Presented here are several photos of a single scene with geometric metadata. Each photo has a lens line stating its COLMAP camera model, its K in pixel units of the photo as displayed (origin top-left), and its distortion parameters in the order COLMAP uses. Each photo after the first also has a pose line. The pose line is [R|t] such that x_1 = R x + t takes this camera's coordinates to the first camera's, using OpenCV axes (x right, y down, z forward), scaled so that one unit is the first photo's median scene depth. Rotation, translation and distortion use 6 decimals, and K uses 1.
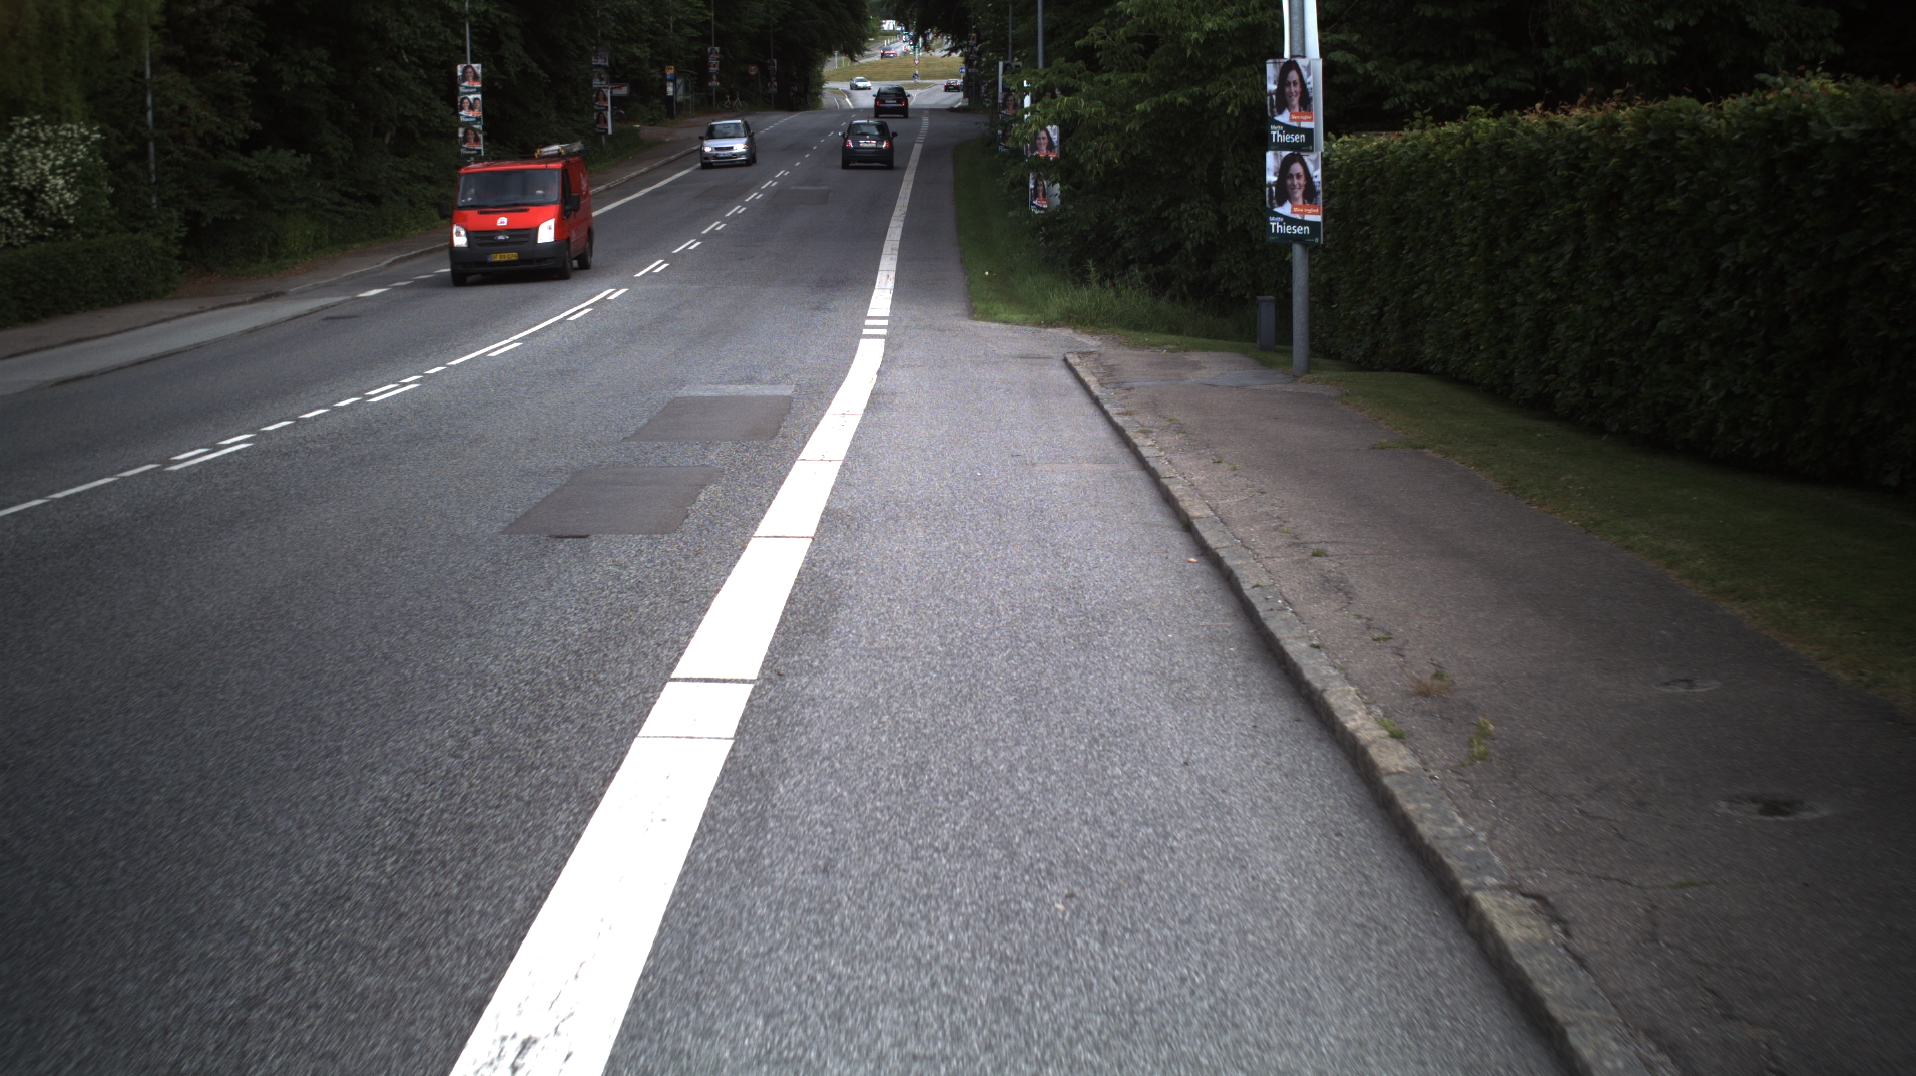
lens RADIAL K [[3390.0, 0, 958.0], [0, 3390.0, 538.0], [0, 0, 1]] dist [-0.267116, 0.255628]
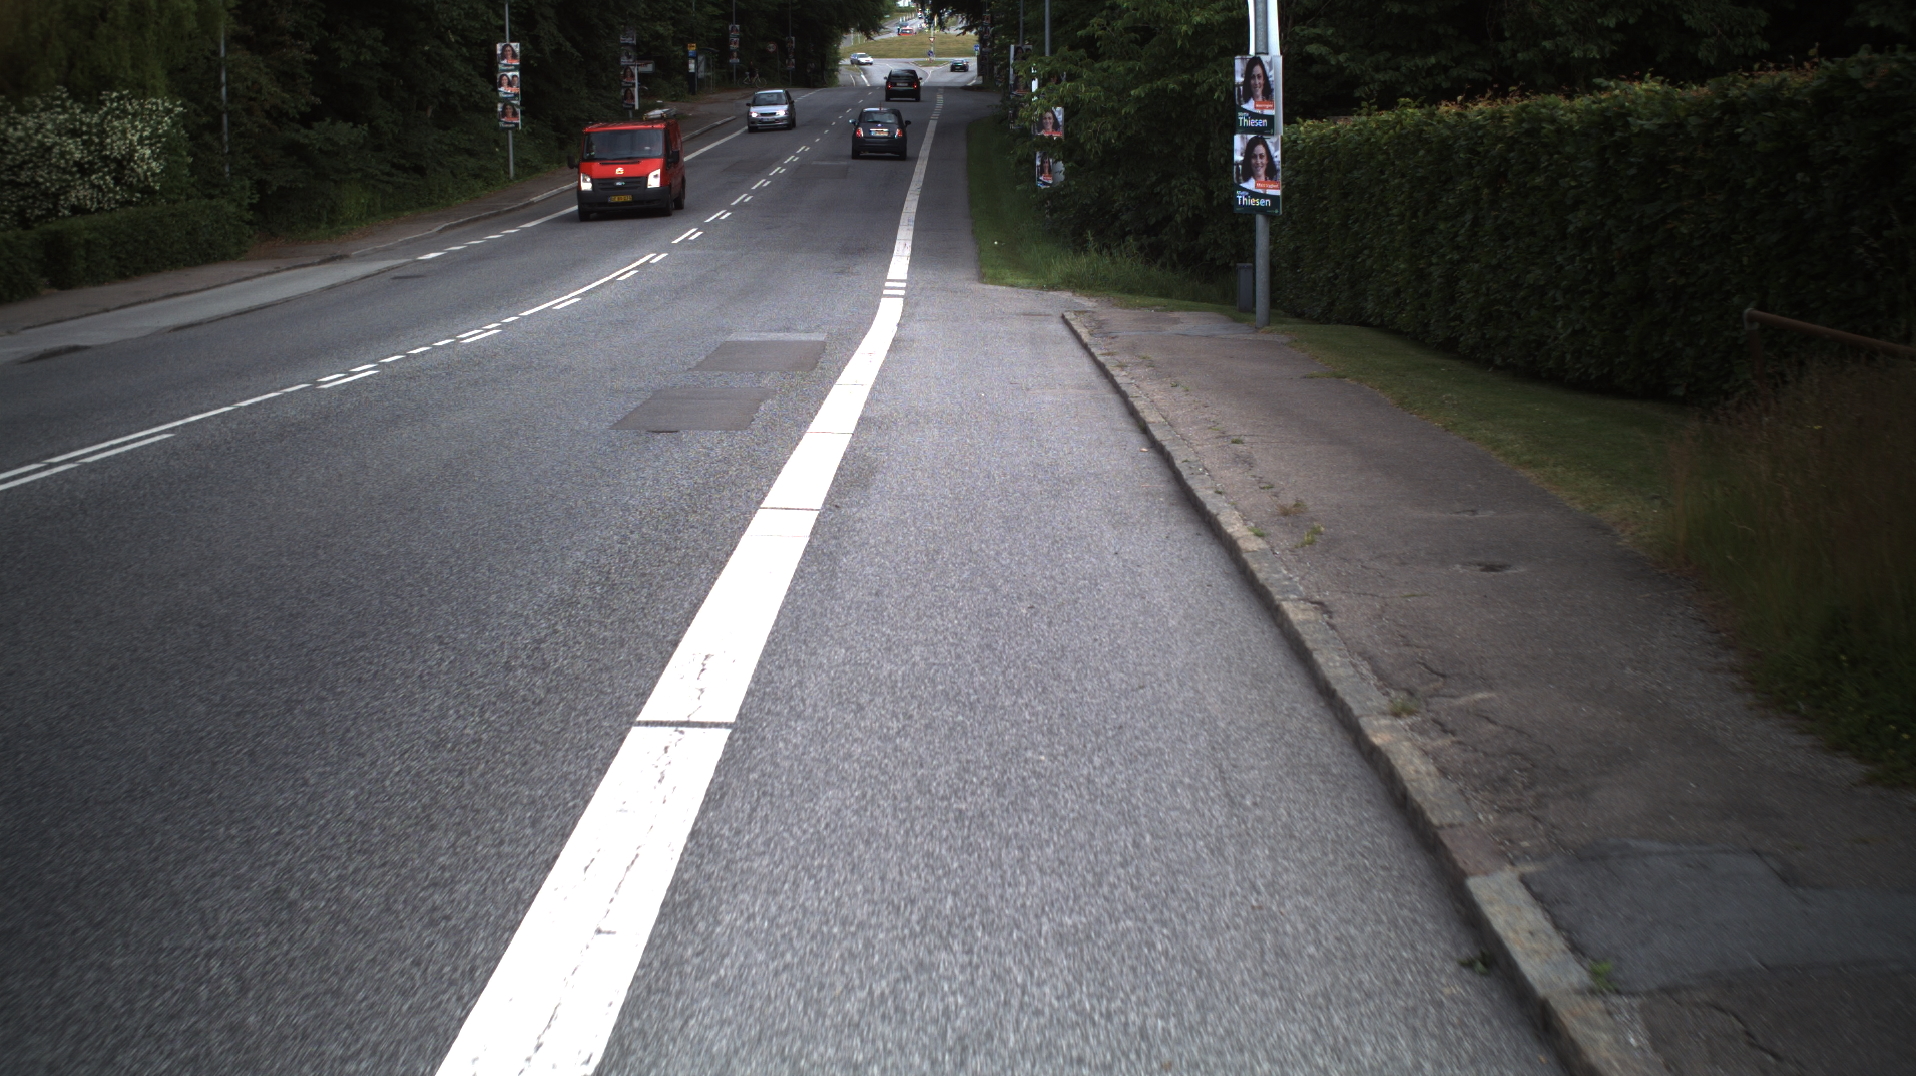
lens RADIAL K [[3390.0, 0, 958.0], [0, 3390.0, 538.0], [0, 0, 1]] dist [-0.267116, 0.255628]
pose [[0.999958, 0.008652, -0.003111, 0.000607], [-0.008631, 0.999939, 0.006929, 0.010936], [0.003171, -0.006902, 0.999971, -0.104447]]
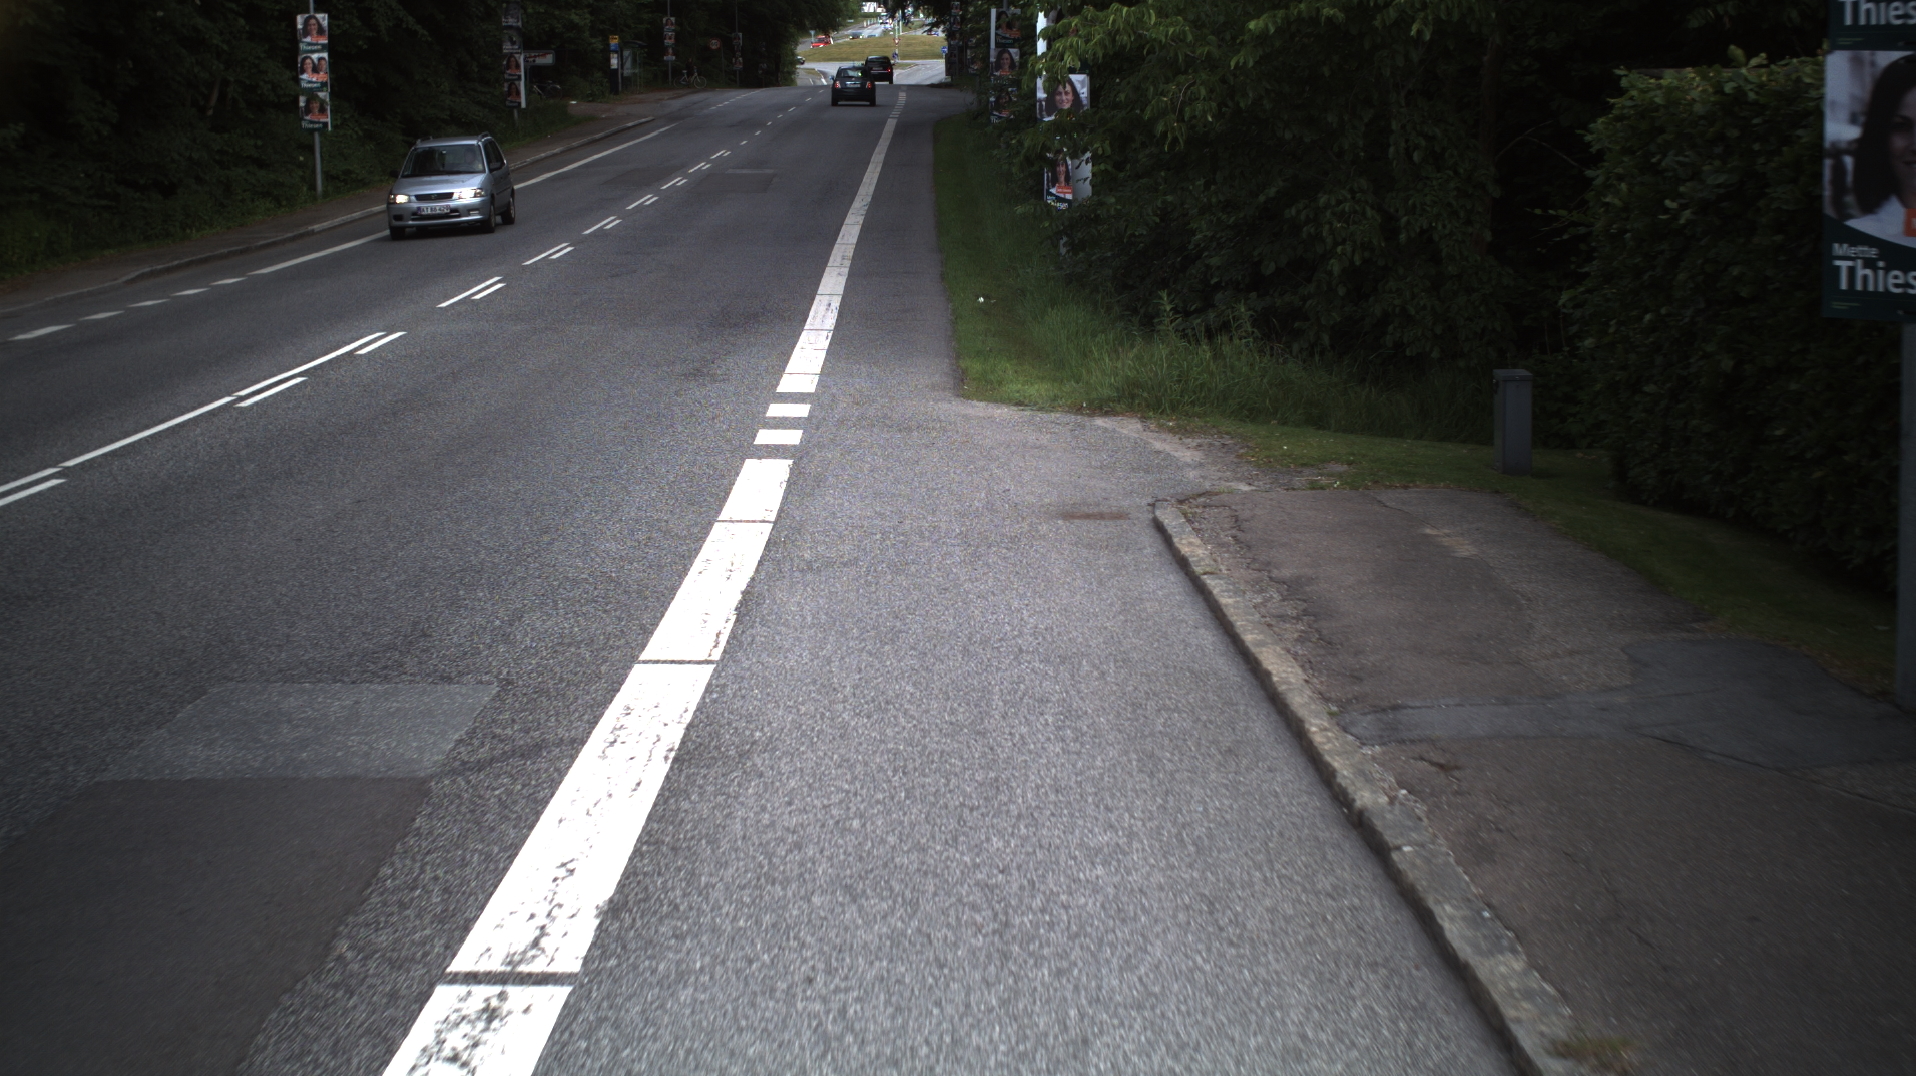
lens RADIAL K [[3390.0, 0, 958.0], [0, 3390.0, 538.0], [0, 0, 1]] dist [-0.267116, 0.255628]
pose [[0.999986, -0.001239, 0.005074, 0.000798], [0.001218, 0.999991, 0.004183, -0.042375], [-0.005079, -0.004177, 0.999978, 0.420090]]
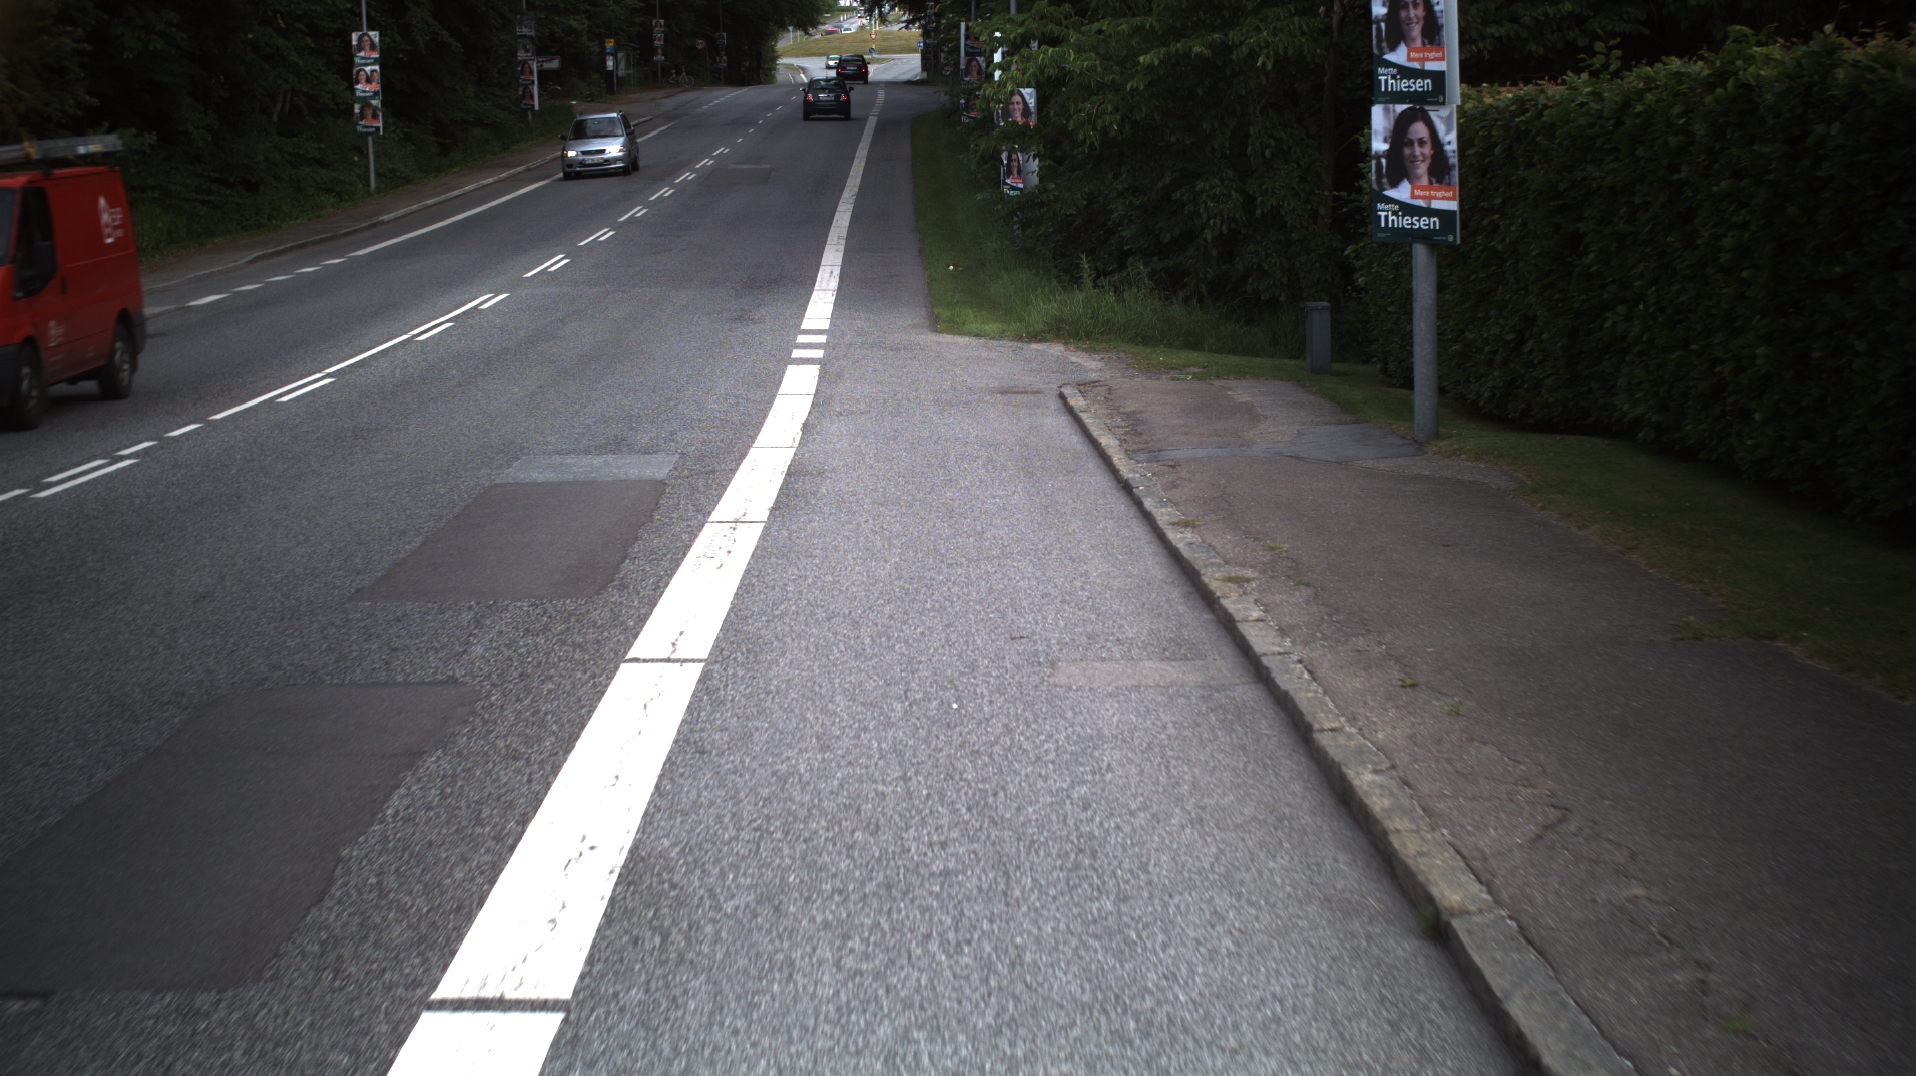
lens RADIAL K [[3390.0, 0, 958.0], [0, 3390.0, 538.0], [0, 0, 1]] dist [-0.267116, 0.255628]
pose [[0.999882, -0.010798, 0.010914, 0.000518], [0.010723, 0.999919, 0.006876, -0.021659], [-0.010988, -0.006758, 0.999917, 0.209689]]
